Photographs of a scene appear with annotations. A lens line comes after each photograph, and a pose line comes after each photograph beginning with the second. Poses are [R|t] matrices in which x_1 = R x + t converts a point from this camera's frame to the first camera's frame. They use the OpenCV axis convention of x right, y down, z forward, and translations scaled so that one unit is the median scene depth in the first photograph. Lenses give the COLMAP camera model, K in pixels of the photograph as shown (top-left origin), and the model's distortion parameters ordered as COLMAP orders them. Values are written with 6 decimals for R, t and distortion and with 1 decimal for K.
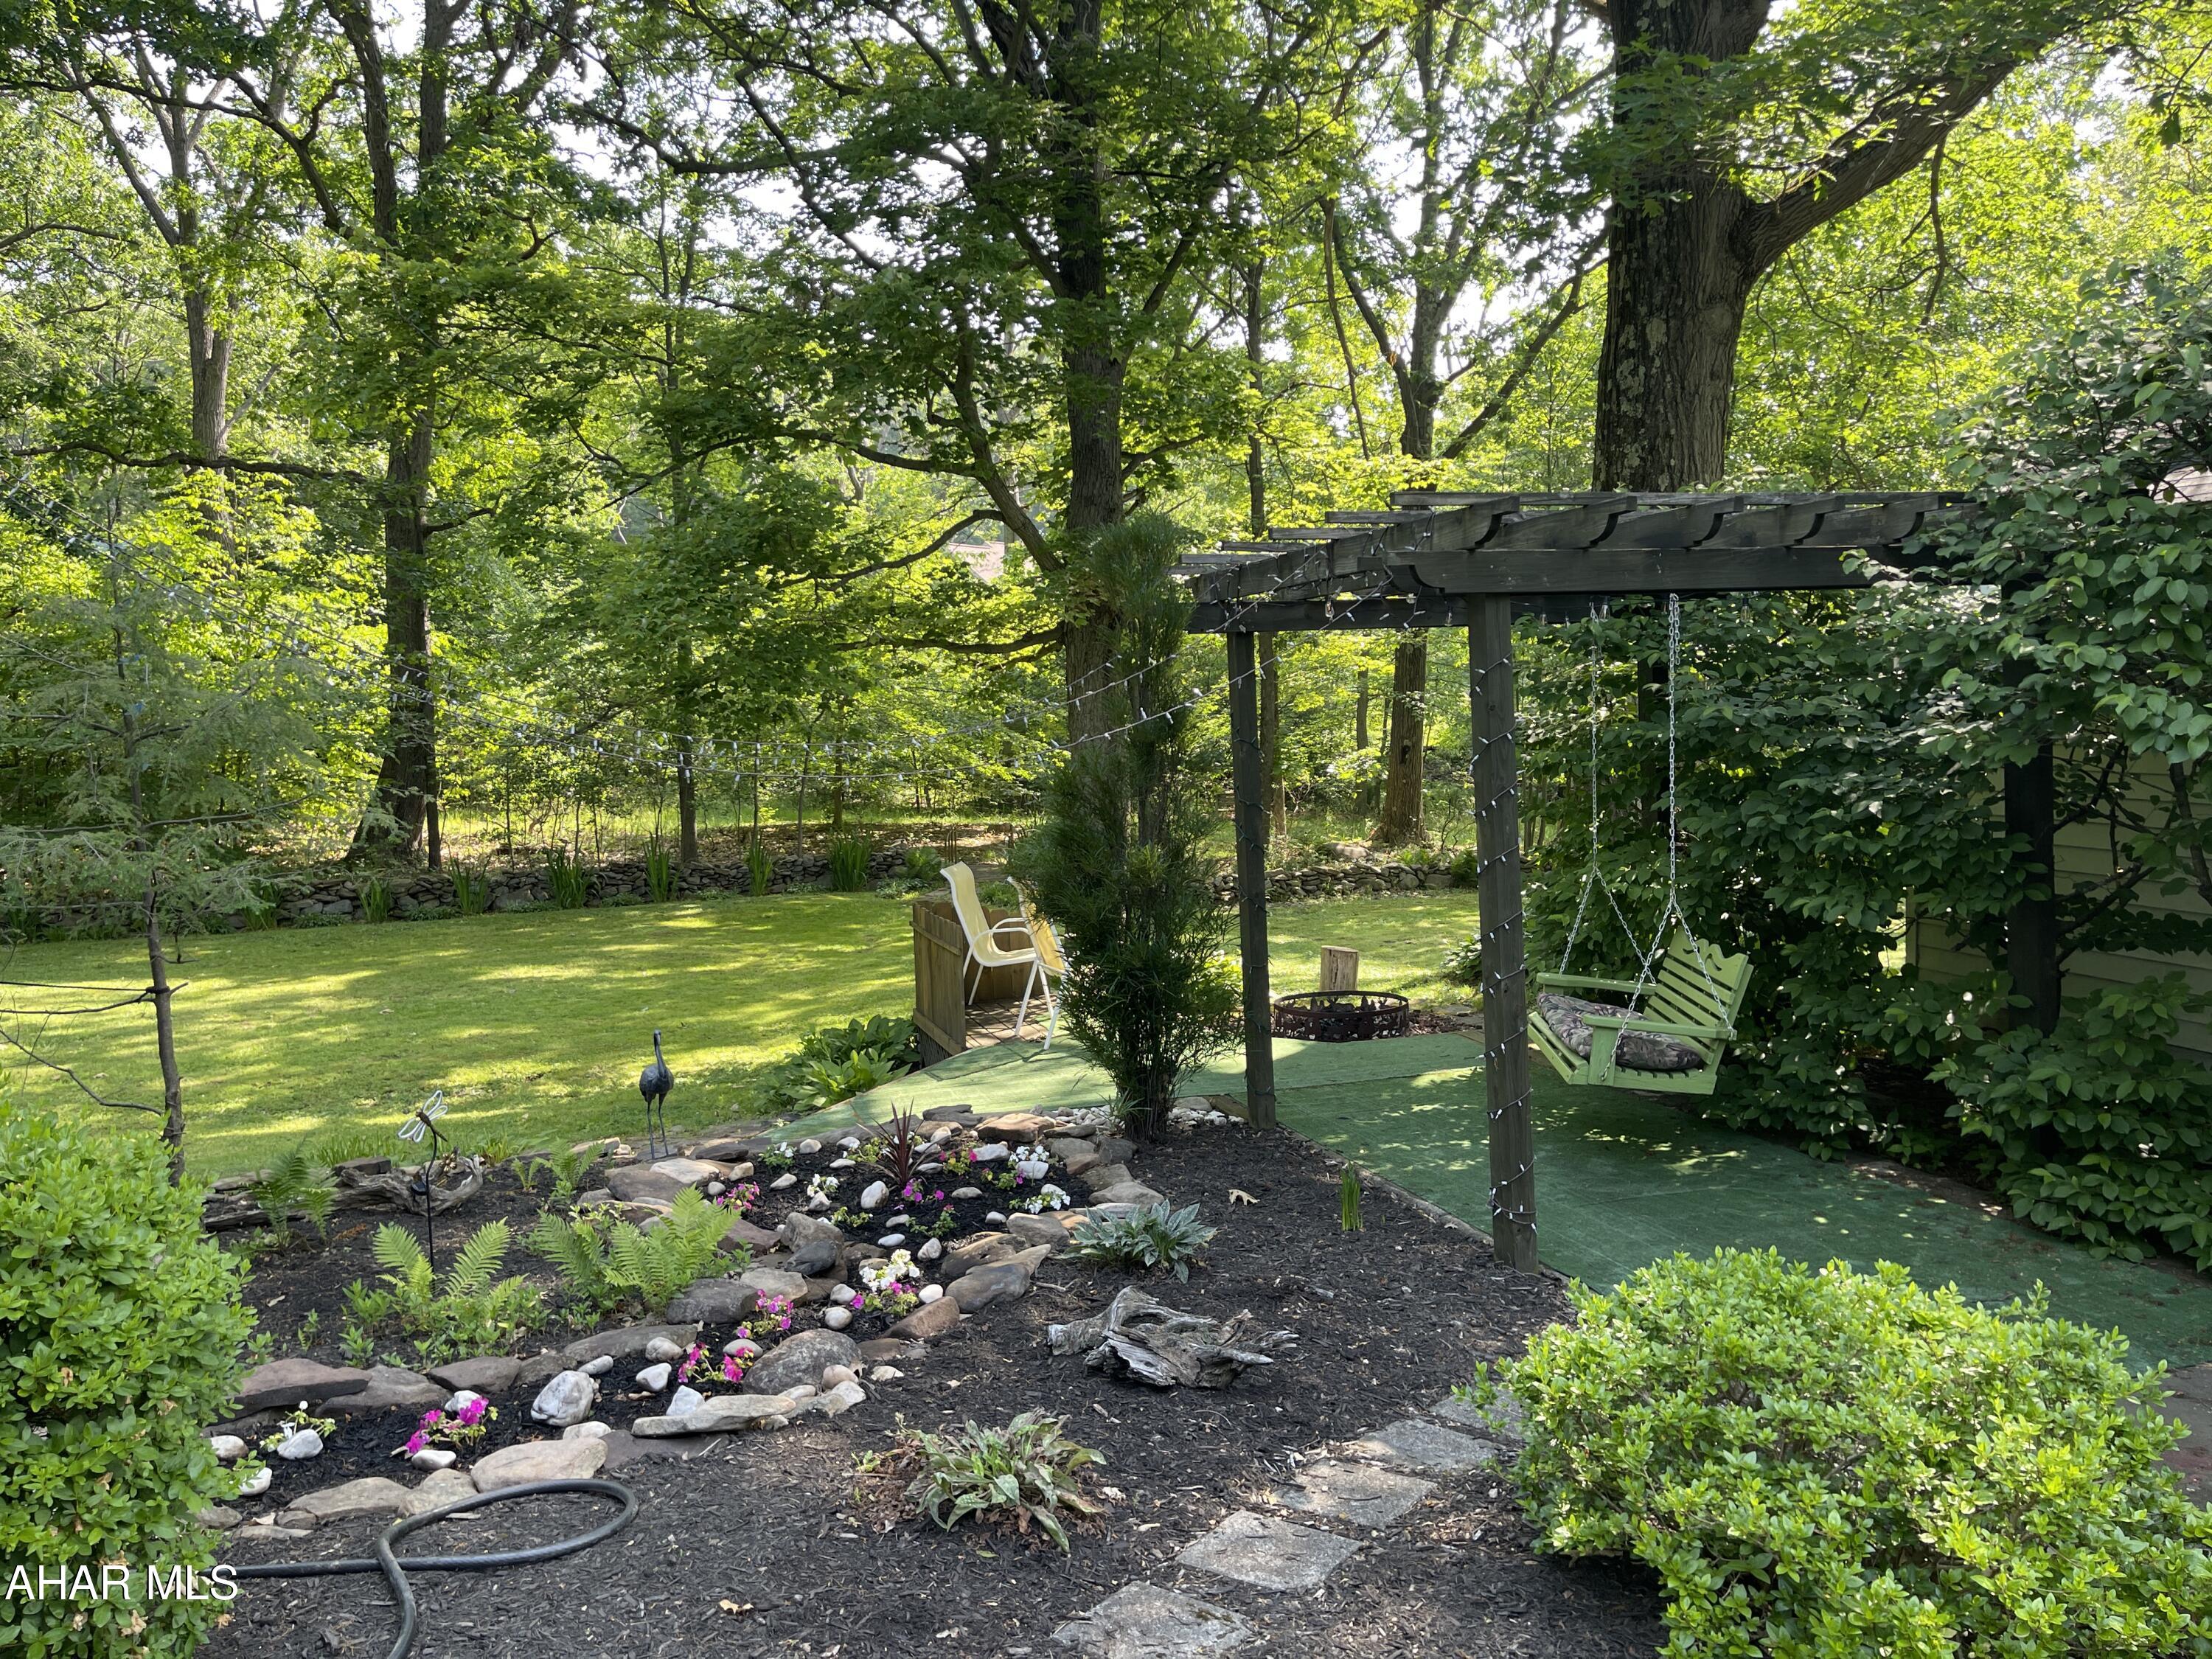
lens RADIAL K [[1687.1, 0, 1082.2], [0, 1687.1, 819.6], [0, 0, 1]] dist [0.095674, -0.111790]
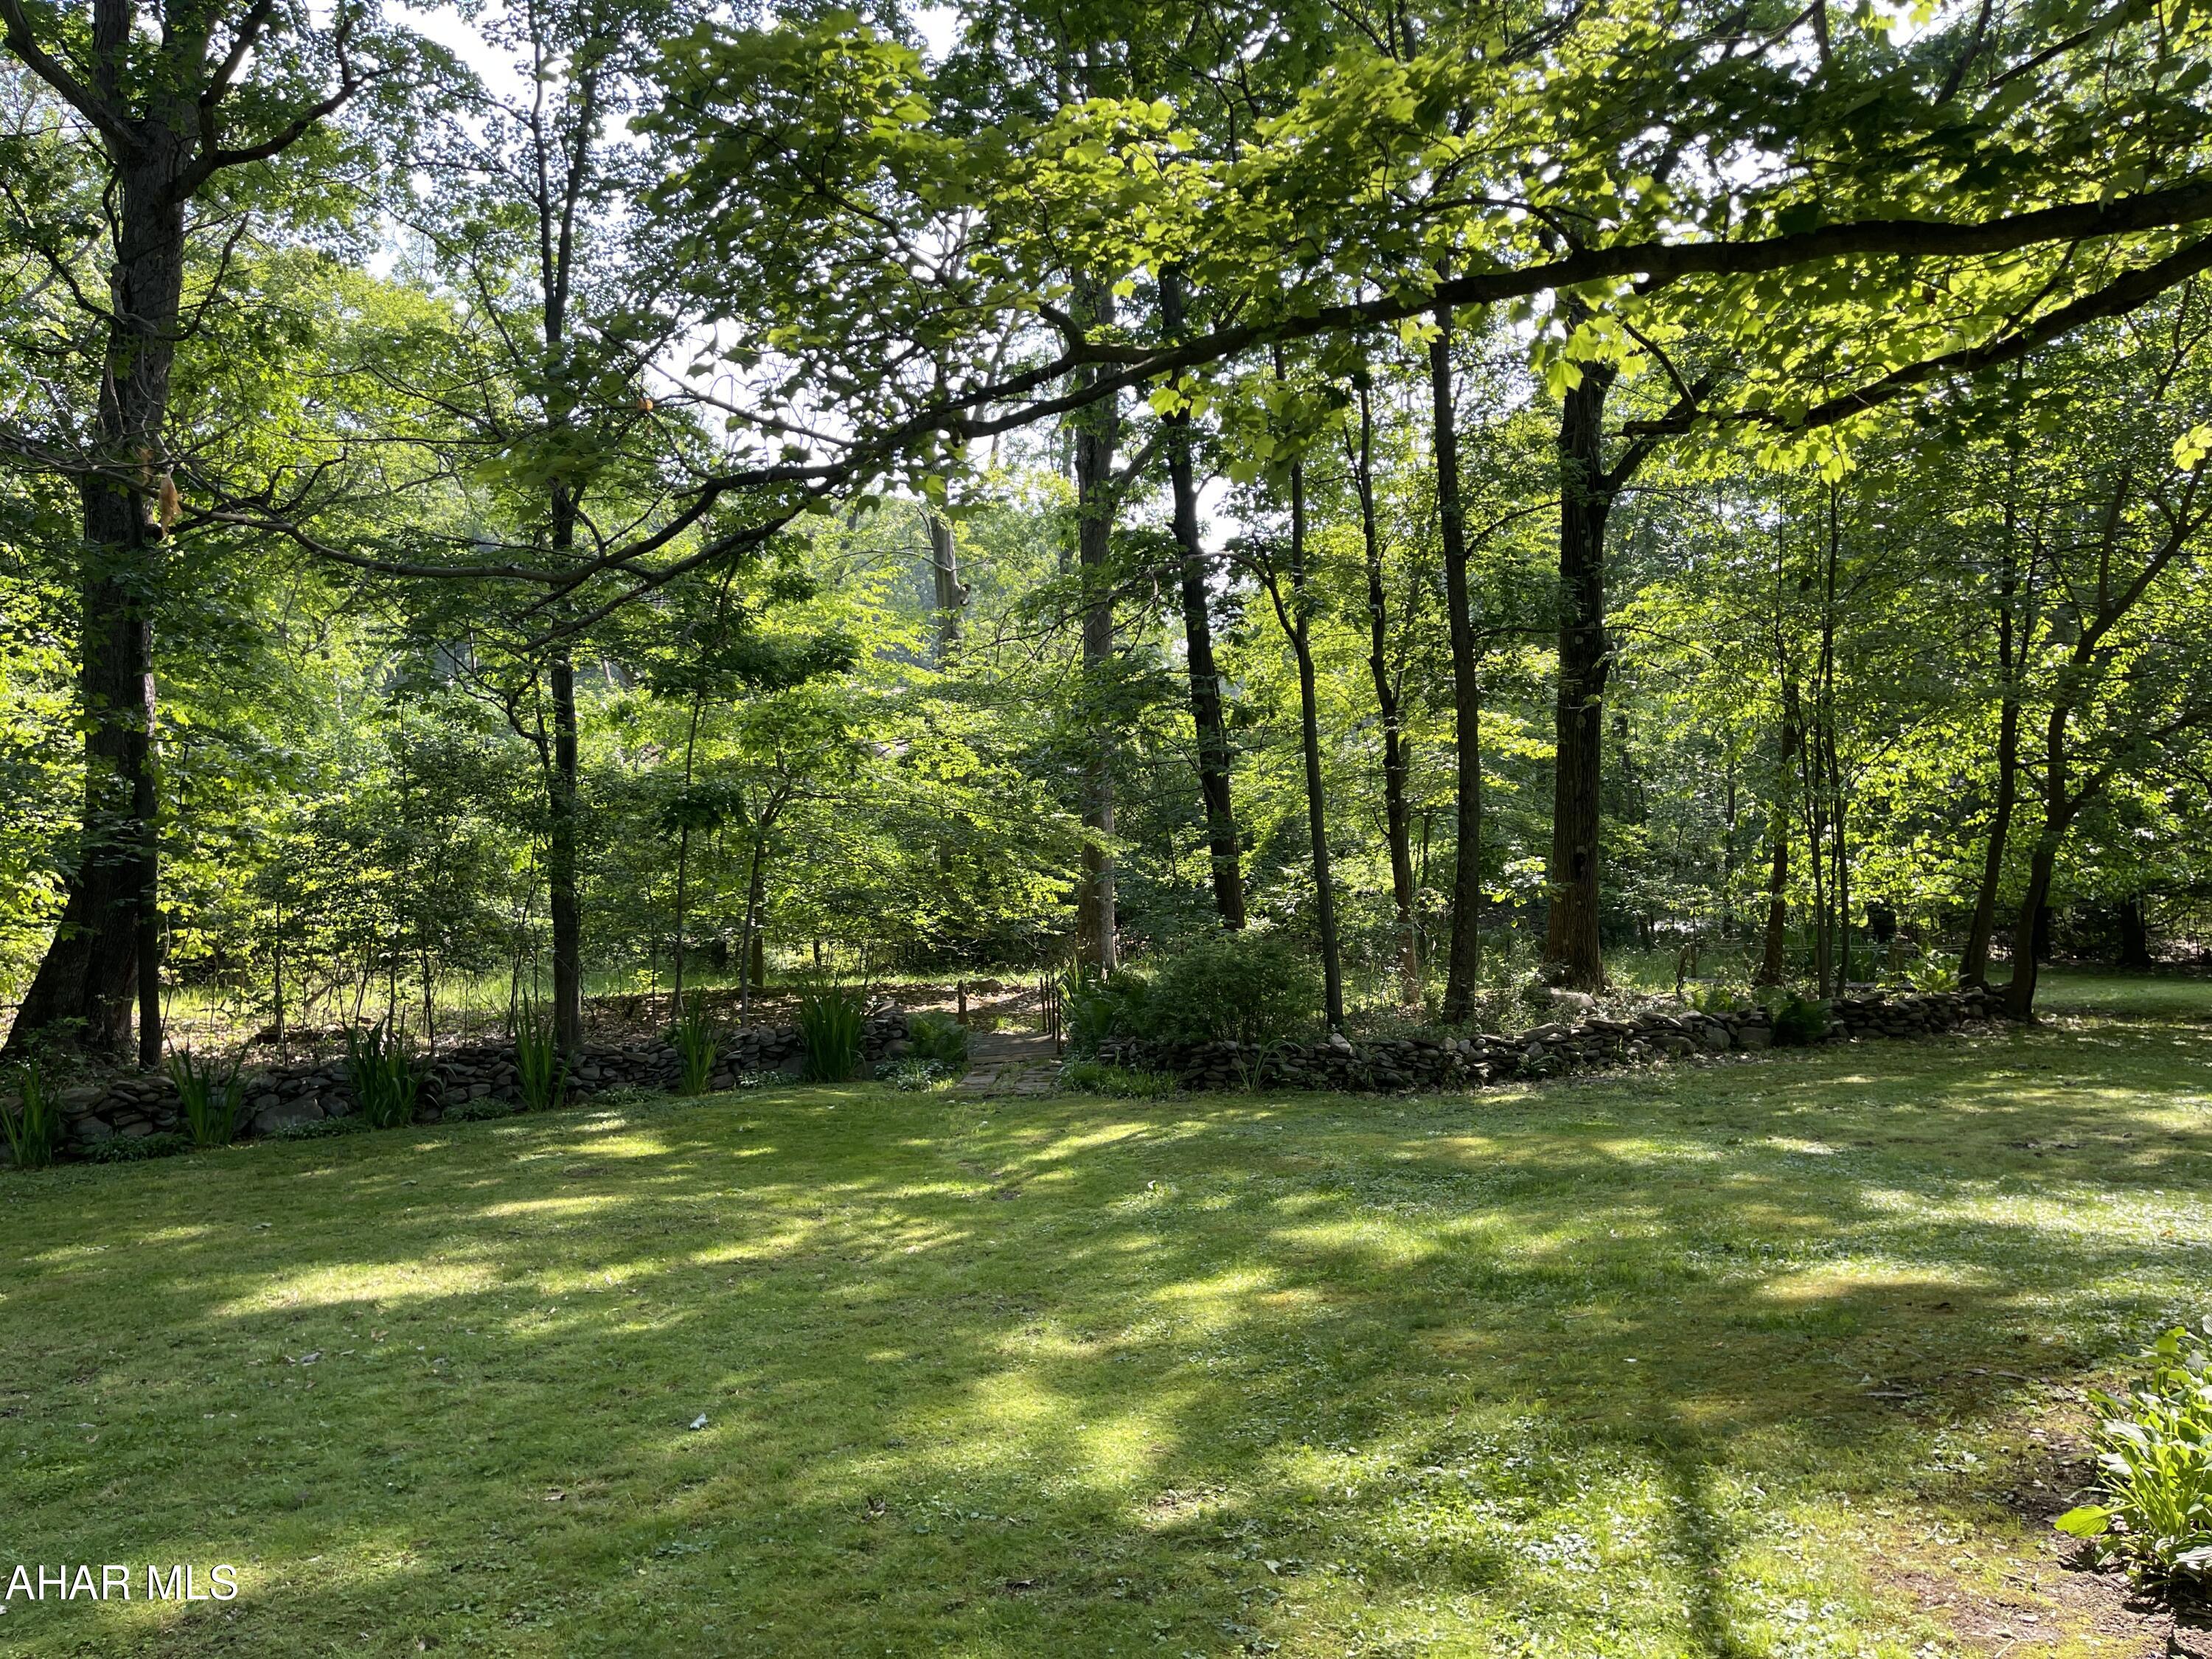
lens RADIAL K [[1687.1, 0, 1082.2], [0, 1687.1, 819.6], [0, 0, 1]] dist [0.095674, -0.111790]
pose [[0.992151, -0.014960, 0.124147, -0.126709], [0.028619, 0.993632, -0.108979, 0.016521], [-0.121726, 0.111676, 0.986261, 0.353595]]
